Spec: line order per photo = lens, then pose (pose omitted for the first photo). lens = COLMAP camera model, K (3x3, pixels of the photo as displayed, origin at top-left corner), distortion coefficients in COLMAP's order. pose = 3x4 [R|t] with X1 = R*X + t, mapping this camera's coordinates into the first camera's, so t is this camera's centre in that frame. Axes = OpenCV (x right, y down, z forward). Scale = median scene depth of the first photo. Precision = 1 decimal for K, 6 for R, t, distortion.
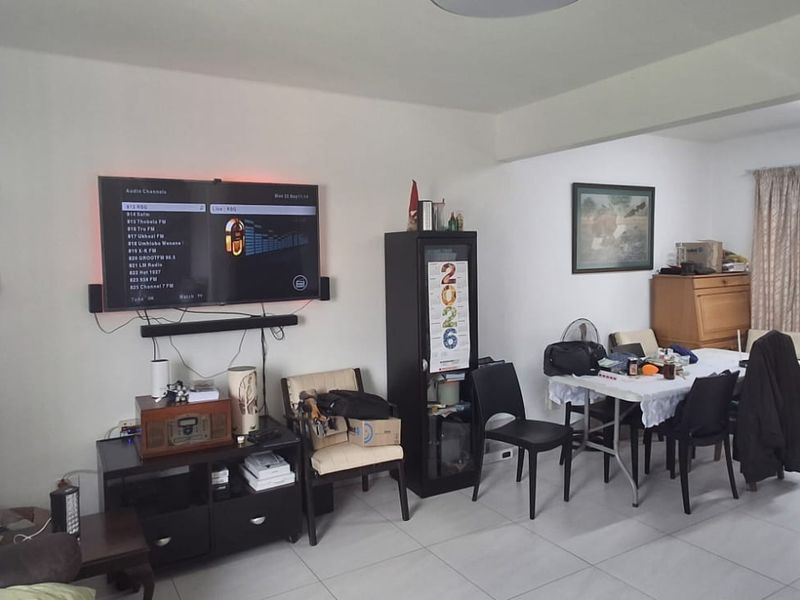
lens RADIAL K [[595.5, 0, 399.7], [0, 595.5, 283.3], [0, 0, 1]] dist [0.000199, 0.010680]
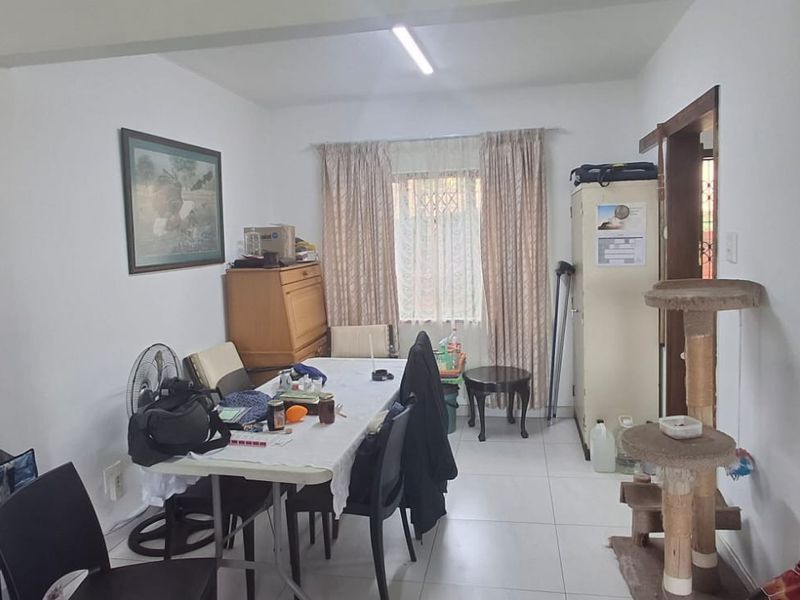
lens RADIAL K [[595.5, 0, 399.7], [0, 595.5, 283.3], [0, 0, 1]] dist [0.000199, 0.010680]
pose [[0.662572, -0.067467, 0.745953, 0.008634], [0.060775, 0.997494, 0.036236, -0.011223], [-0.746528, 0.021326, 0.665012, 0.343723]]
